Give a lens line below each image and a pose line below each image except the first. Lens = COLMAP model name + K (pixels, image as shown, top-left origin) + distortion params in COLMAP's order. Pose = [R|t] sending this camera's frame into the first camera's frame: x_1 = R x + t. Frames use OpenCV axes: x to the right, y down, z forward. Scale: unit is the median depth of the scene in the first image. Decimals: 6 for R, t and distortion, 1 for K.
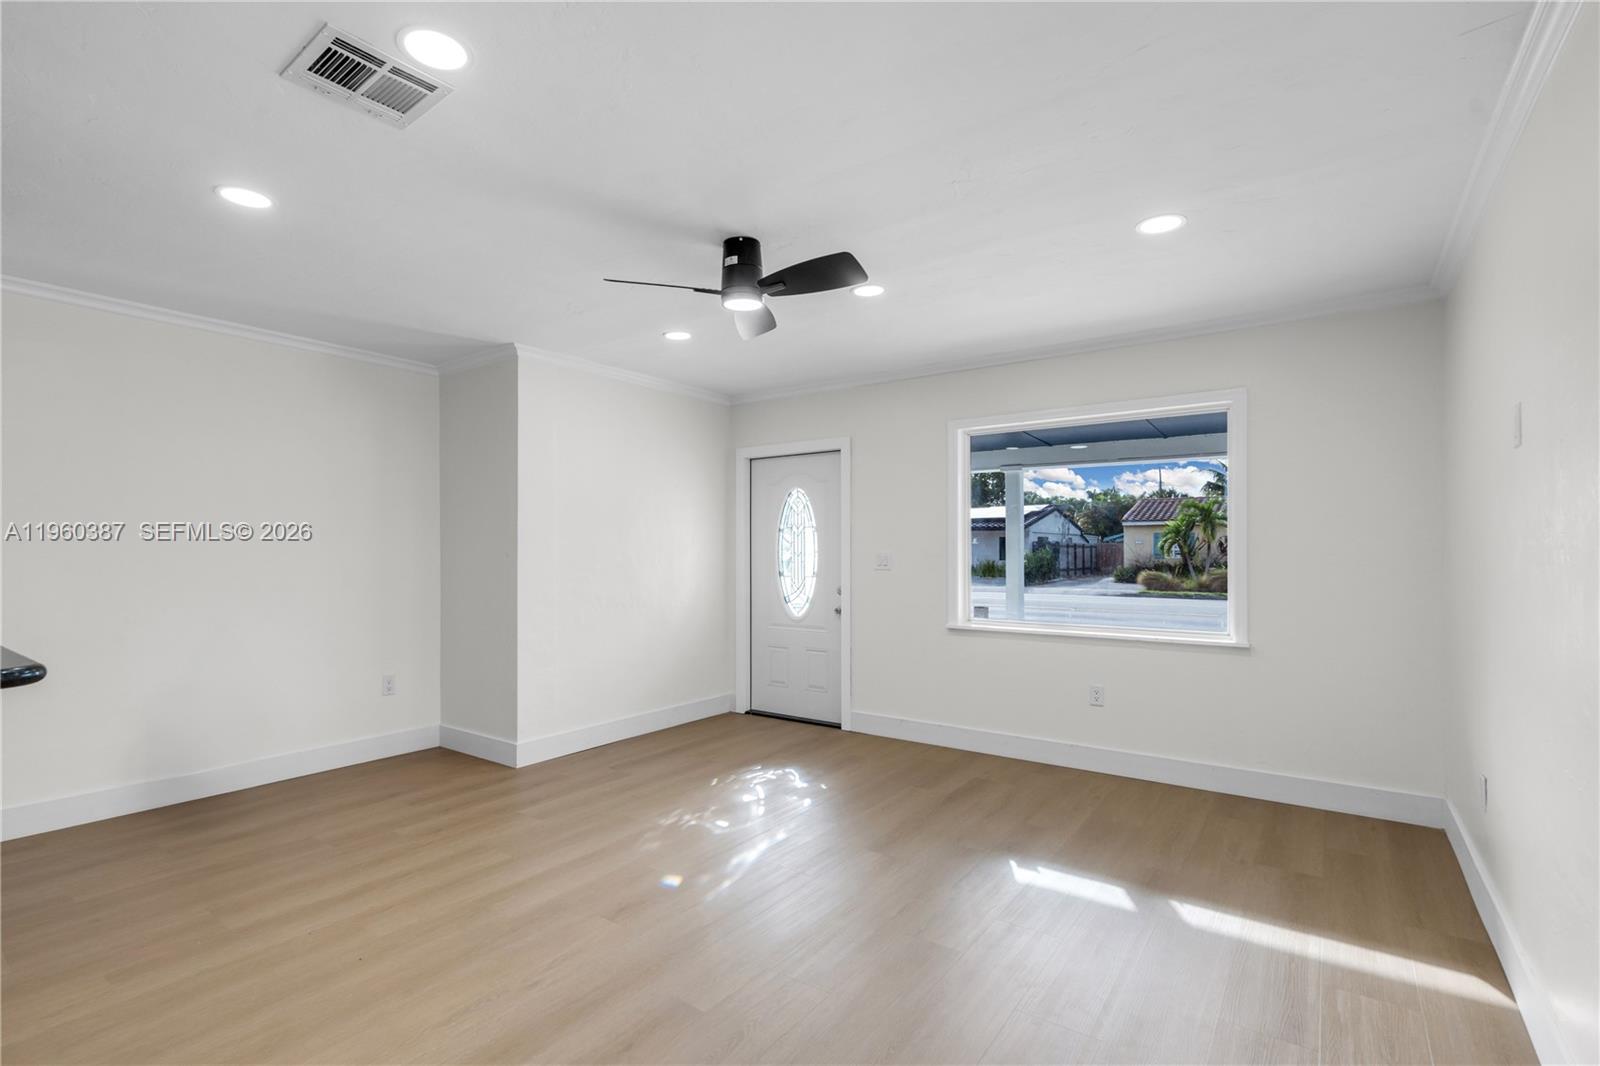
lens RADIAL K [[731.7, 0, 797.5], [0, 731.7, 569.2], [0, 0, 1]] dist [-0.030096, -0.000082]
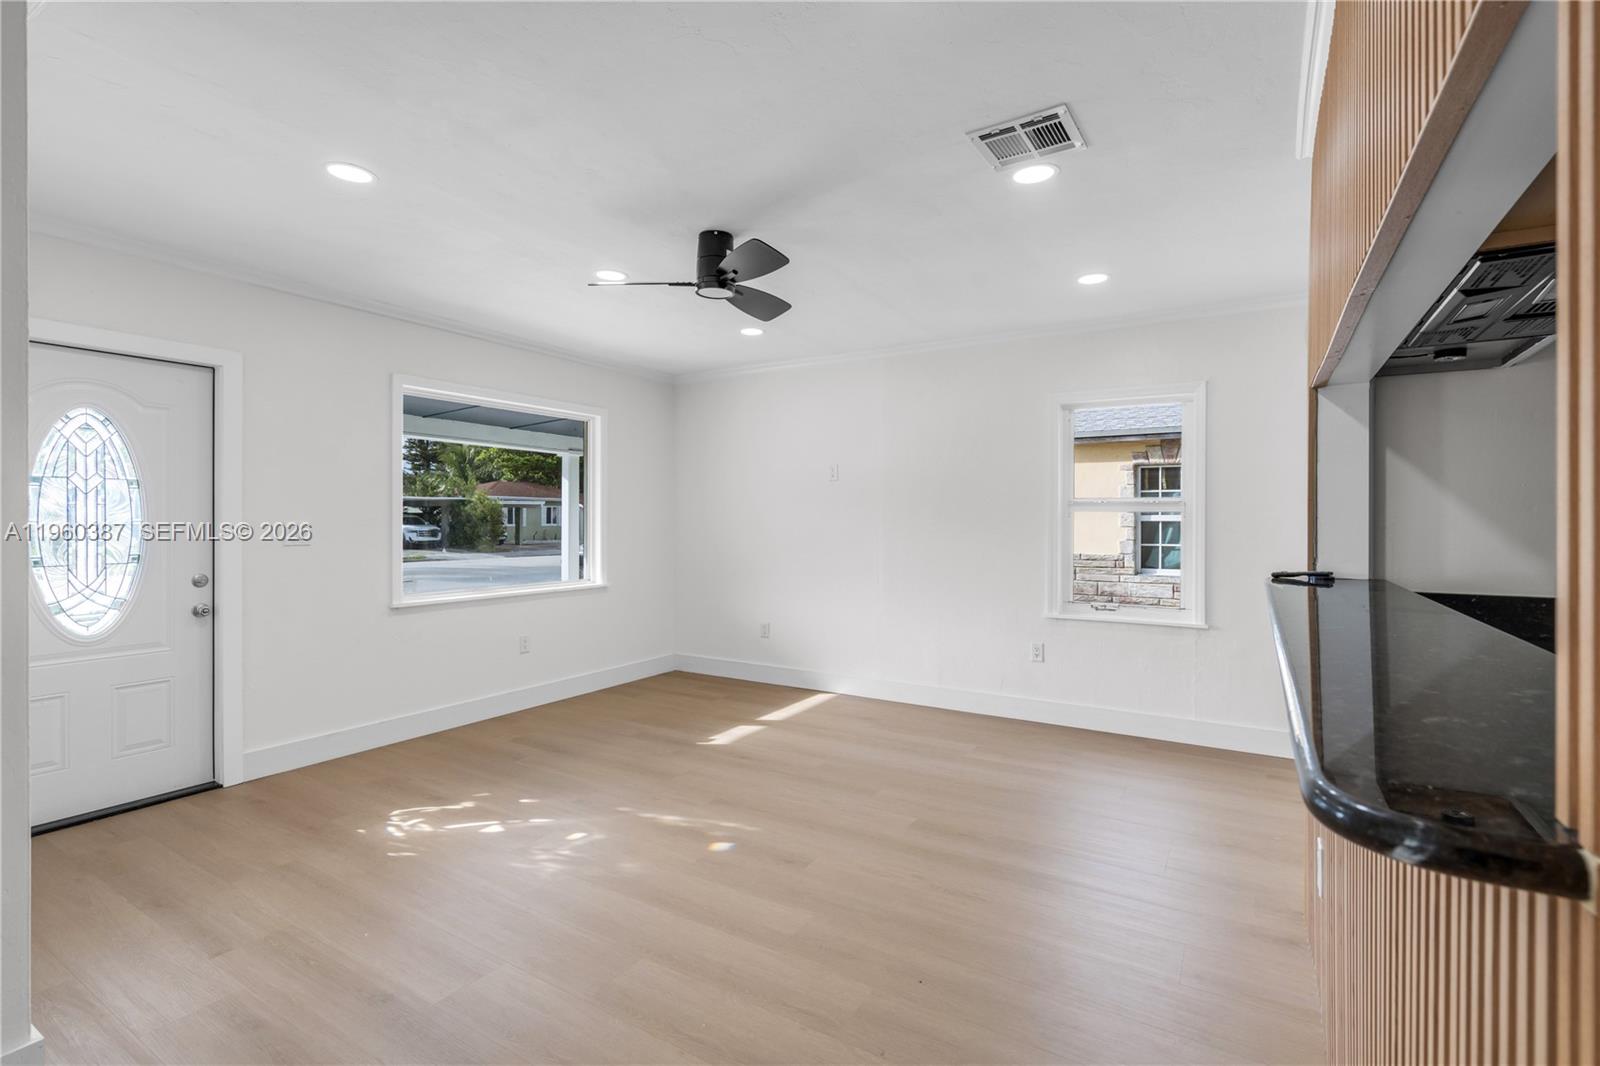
lens RADIAL K [[712.7, 0, 800.0], [0, 712.7, 533.0], [0, 0, 1]] dist [0.002102, 0.000072]
pose [[-0.067704, -0.011740, 0.997636, -0.773034], [0.026030, 0.999570, 0.013529, -0.010267], [-0.997366, 0.026884, -0.067369, 0.634806]]
